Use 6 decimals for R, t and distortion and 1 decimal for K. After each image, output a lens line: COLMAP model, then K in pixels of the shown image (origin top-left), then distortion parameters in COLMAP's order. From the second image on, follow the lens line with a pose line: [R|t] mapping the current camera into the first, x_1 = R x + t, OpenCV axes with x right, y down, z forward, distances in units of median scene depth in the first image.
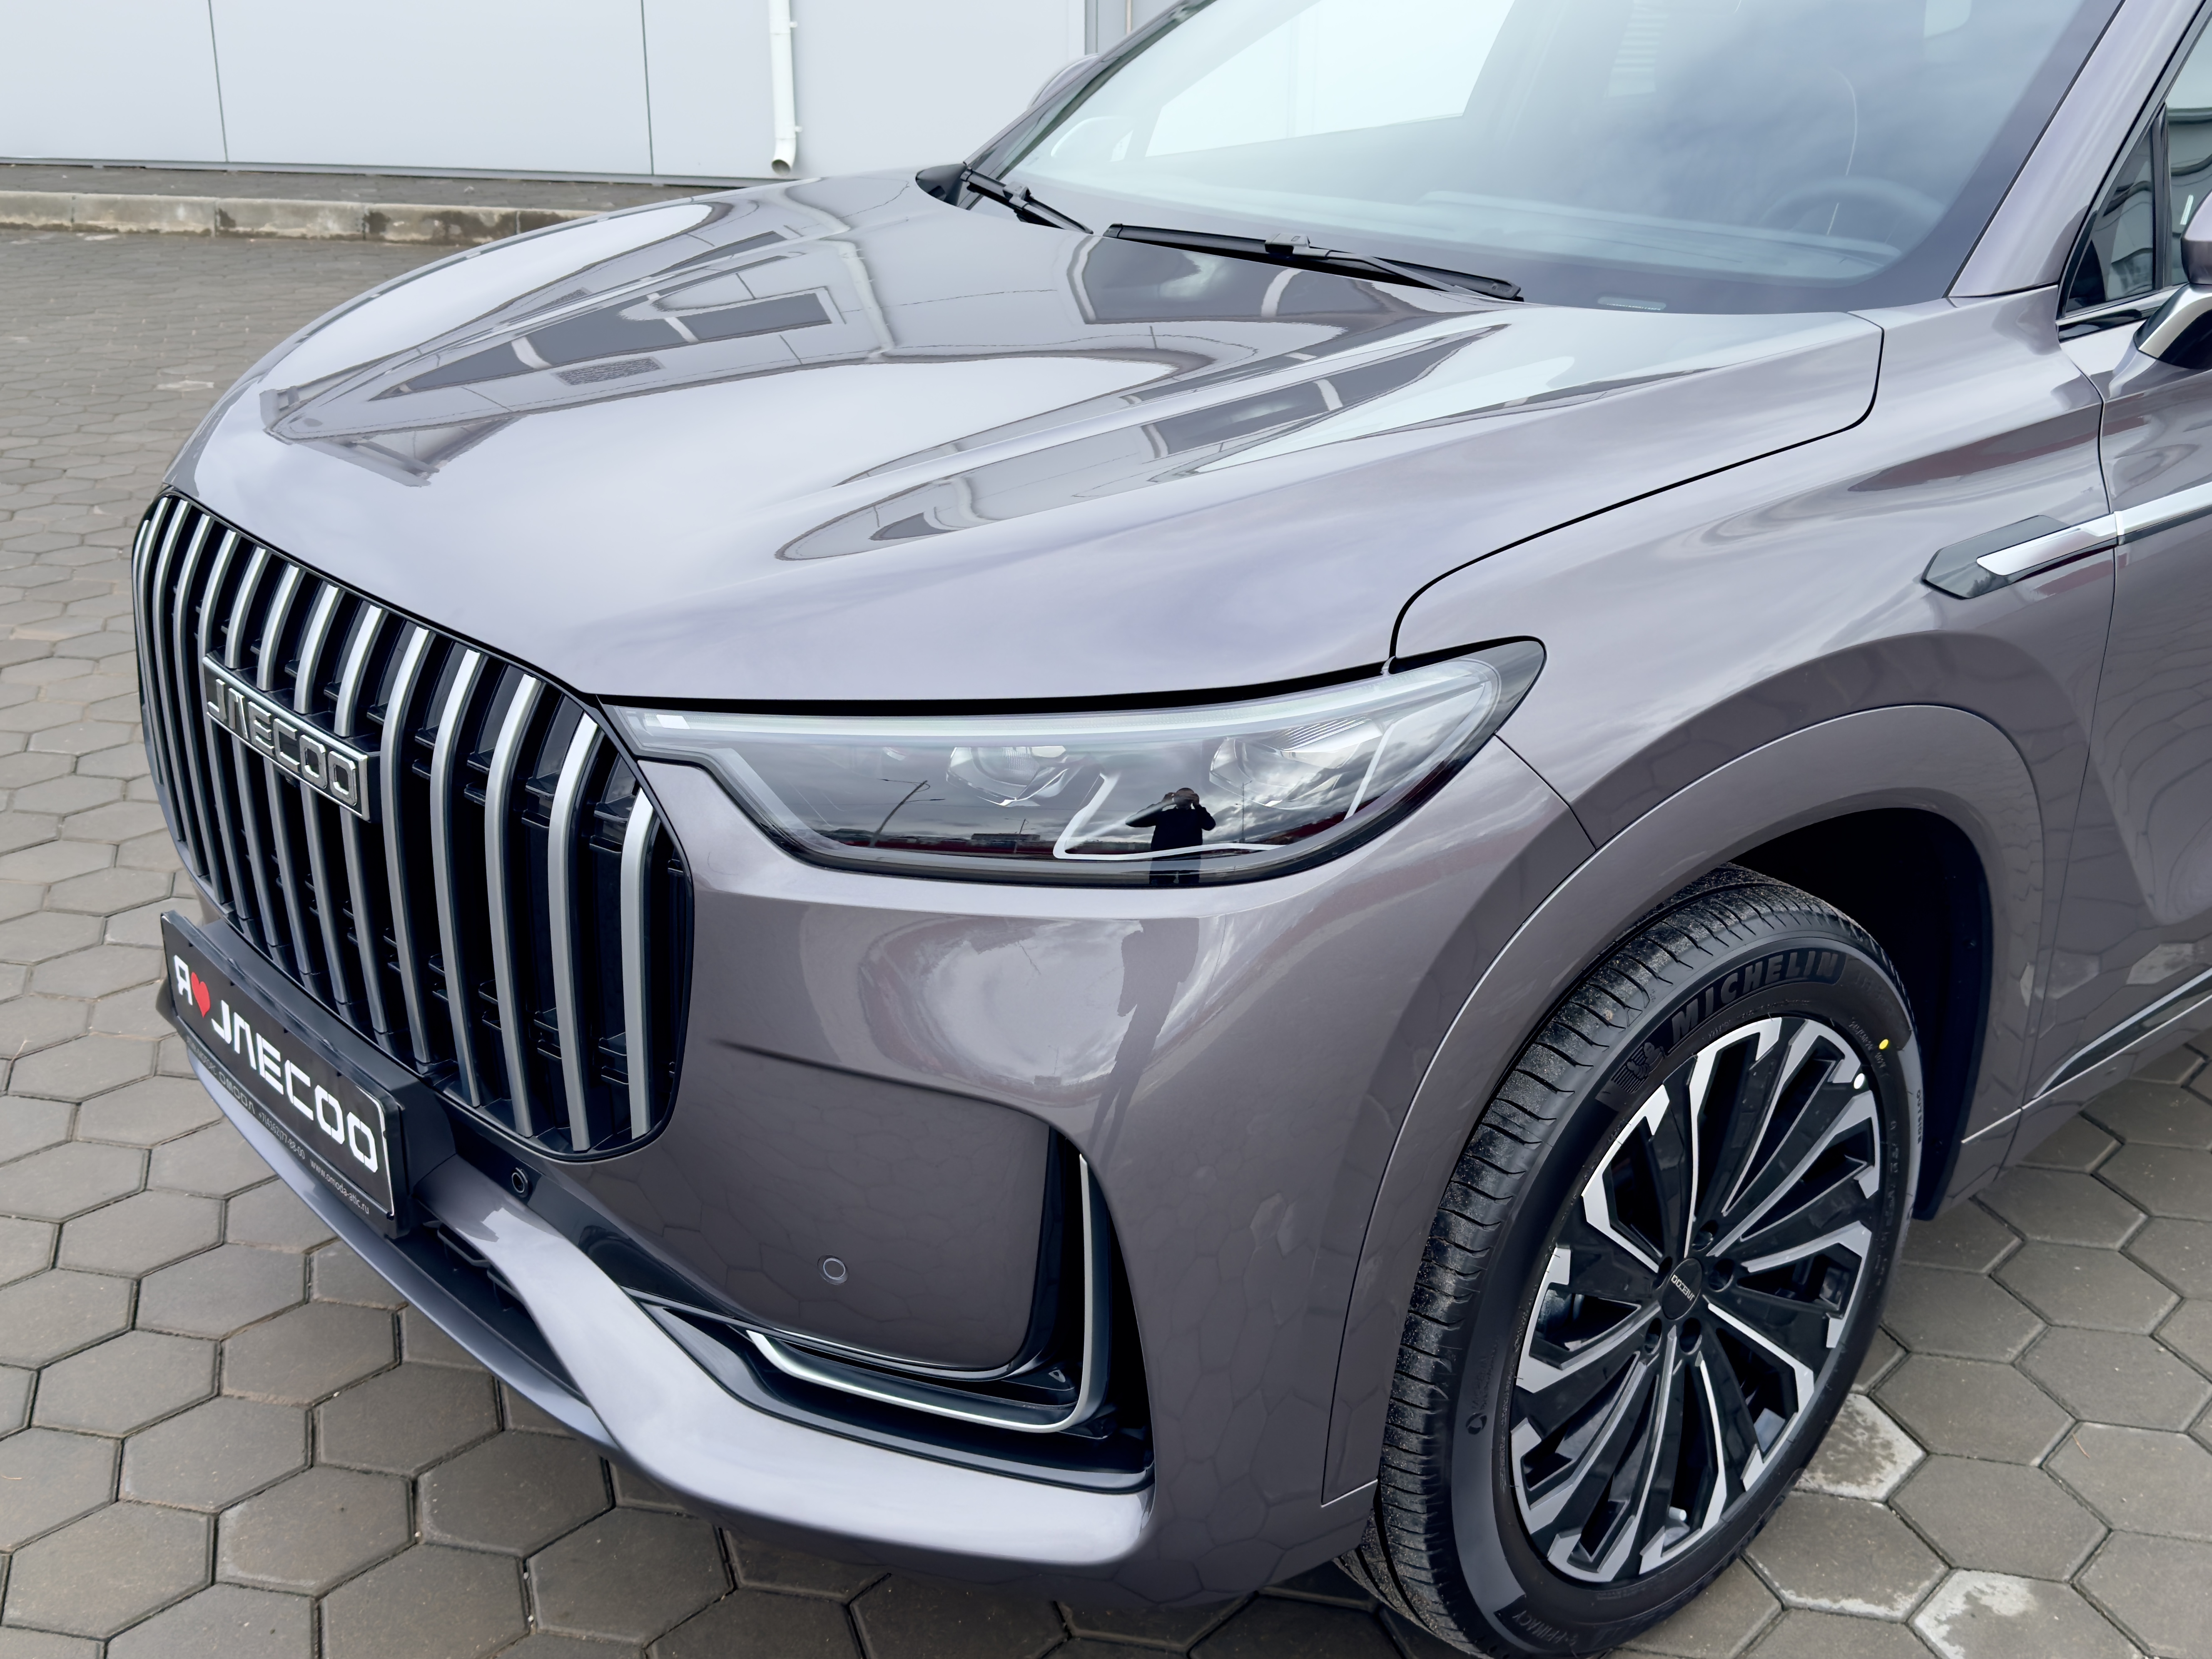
lens RADIAL K [[2209.3, 0, 1106.0], [0, 2209.3, 829.5], [0, 0, 1]] dist [0.158316, -0.445094]
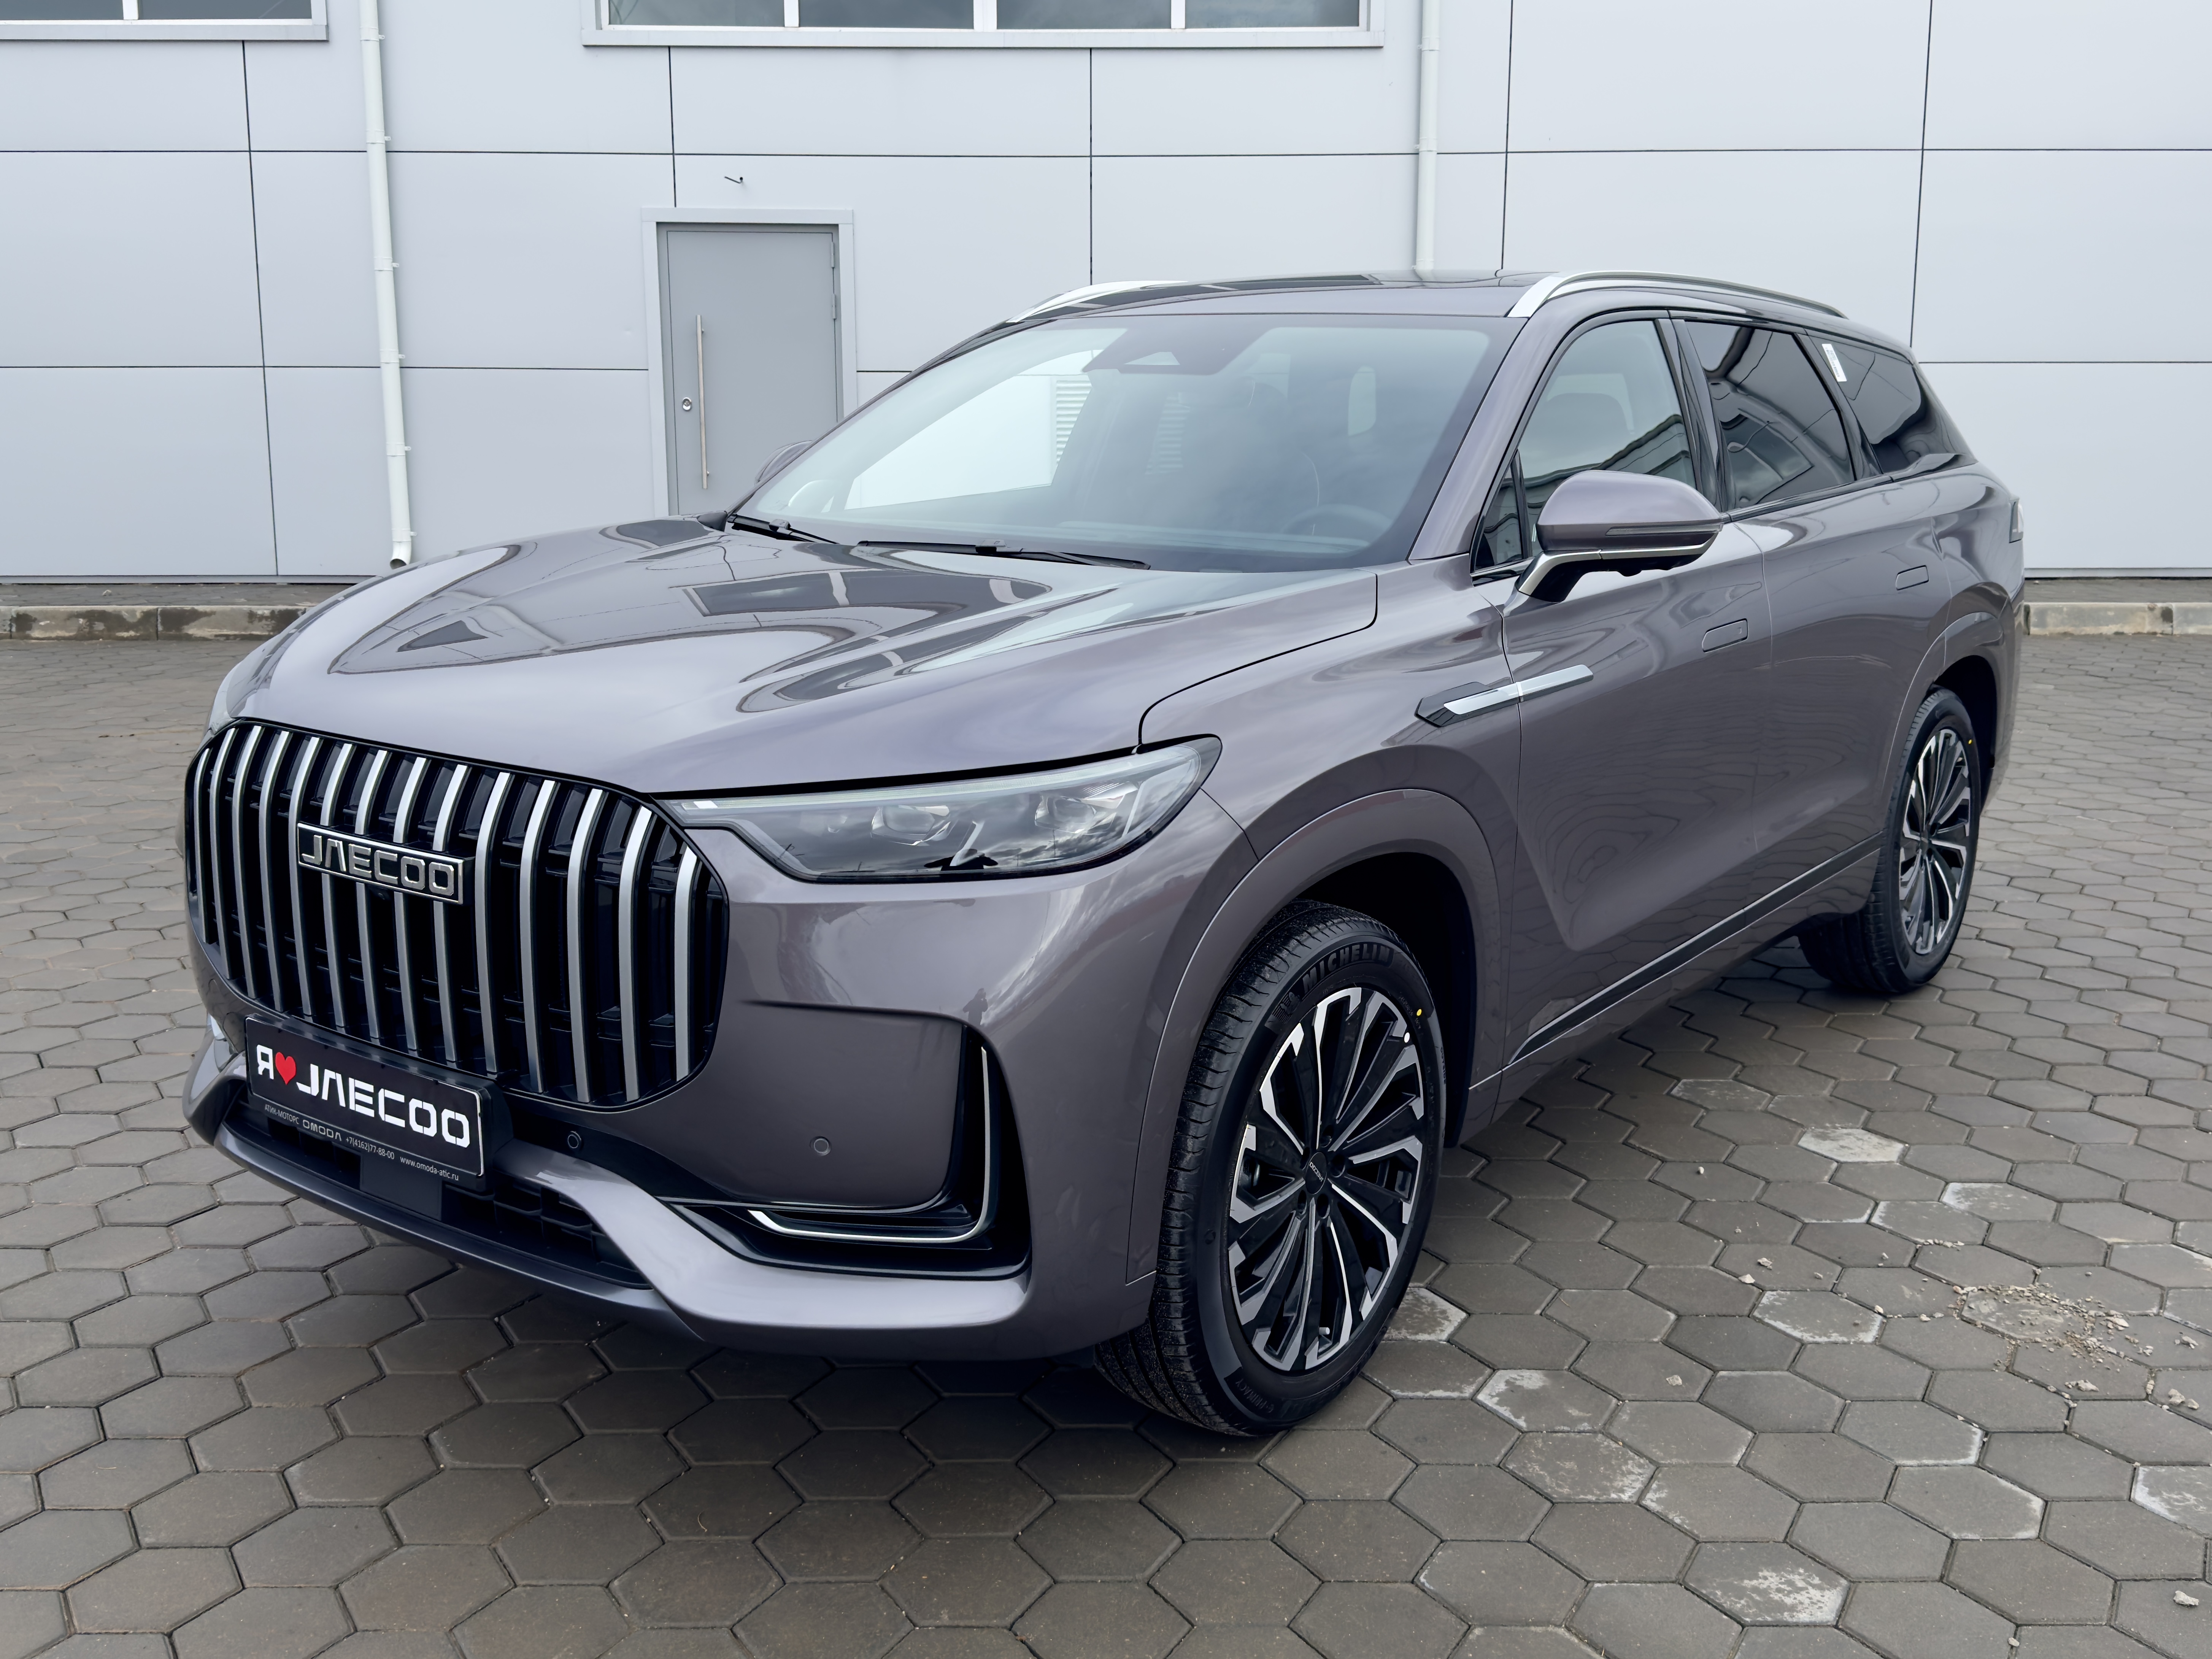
lens RADIAL K [[2051.3, 0, 1106.0], [0, 2051.3, 829.5], [0, 0, 1]] dist [-0.006106, -0.102412]
pose [[0.972662, -0.046484, 0.227527, -0.199934], [0.083377, 0.984338, -0.155330, 0.178840], [-0.216743, 0.170054, 0.961303, -0.387776]]
